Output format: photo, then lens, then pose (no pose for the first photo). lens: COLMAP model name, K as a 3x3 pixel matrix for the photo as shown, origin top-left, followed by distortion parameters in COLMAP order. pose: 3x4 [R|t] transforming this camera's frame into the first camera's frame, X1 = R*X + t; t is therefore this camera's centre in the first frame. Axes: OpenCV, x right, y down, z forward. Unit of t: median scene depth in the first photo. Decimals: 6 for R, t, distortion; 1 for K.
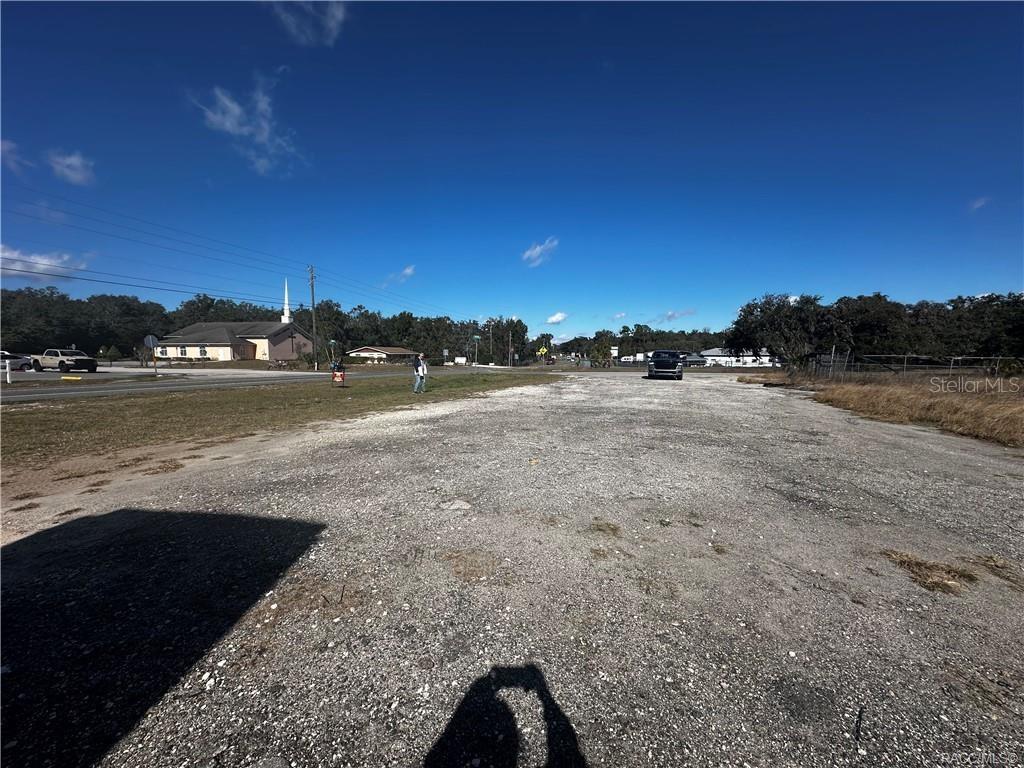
lens RADIAL K [[412.4, 0, 512.0], [0, 412.4, 384.0], [0, 0, 1]] dist [0.000091, -0.000016]
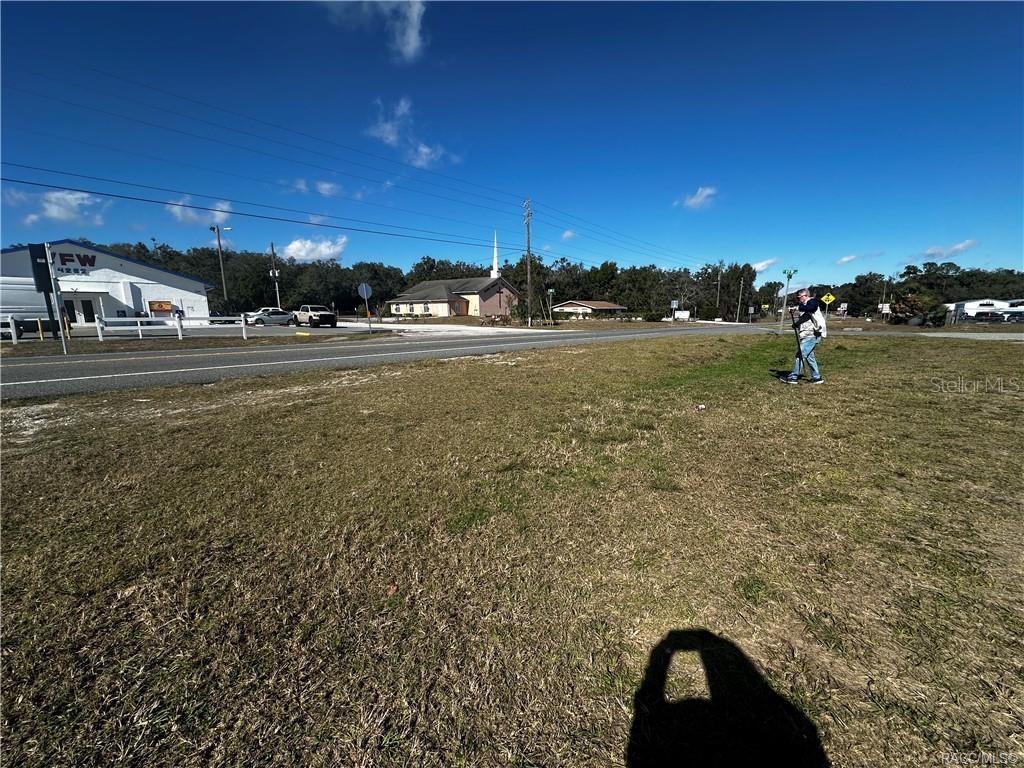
lens RADIAL K [[412.4, 0, 512.0], [0, 412.4, 384.0], [0, 0, 1]] dist [0.000091, -0.000016]
pose [[0.901262, 0.065155, -0.428348, -0.064603], [-0.019856, 0.993801, 0.109388, -0.003668], [0.432820, -0.090082, 0.896968, 0.098858]]
